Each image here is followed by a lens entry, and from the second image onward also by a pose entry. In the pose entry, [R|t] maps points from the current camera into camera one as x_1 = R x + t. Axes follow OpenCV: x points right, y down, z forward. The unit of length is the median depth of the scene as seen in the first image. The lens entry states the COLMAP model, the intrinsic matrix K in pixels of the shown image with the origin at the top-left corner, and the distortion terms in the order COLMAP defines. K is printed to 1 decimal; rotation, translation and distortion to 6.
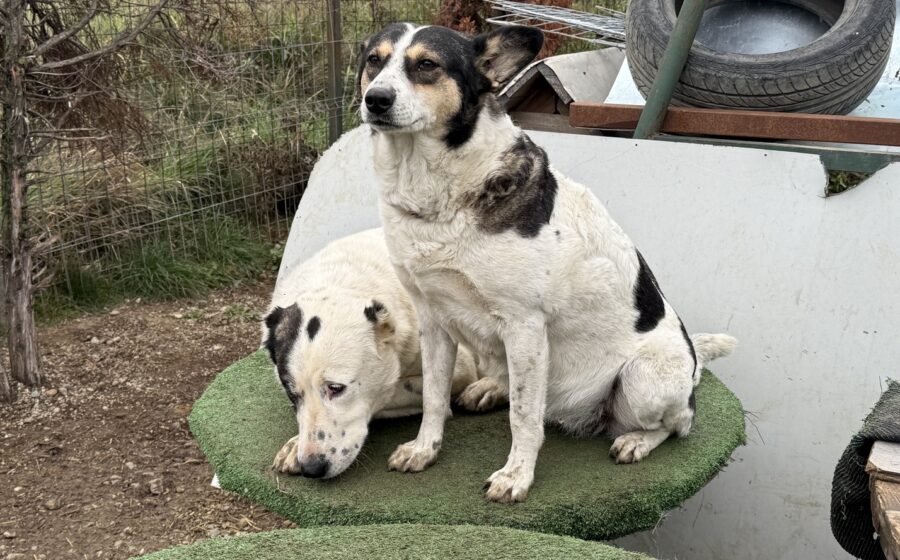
lens RADIAL K [[1146.3, 0, 461.0], [0, 1146.3, 289.9], [0, 0, 1]] dist [0.098915, 0.000000]
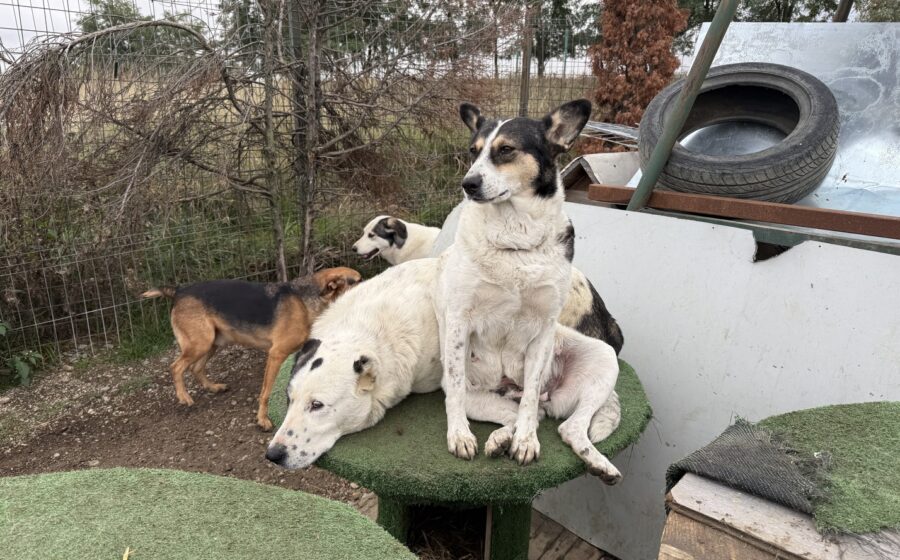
lens RADIAL K [[615.5, 0, 448.6], [0, 615.5, 286.0], [0, 0, 1]] dist [-0.004771, -0.007996]
pose [[0.951124, 0.098921, -0.292537, 0.161750], [-0.099666, 0.994944, 0.012397, -0.022629], [0.292284, 0.017365, 0.956174, 0.186529]]
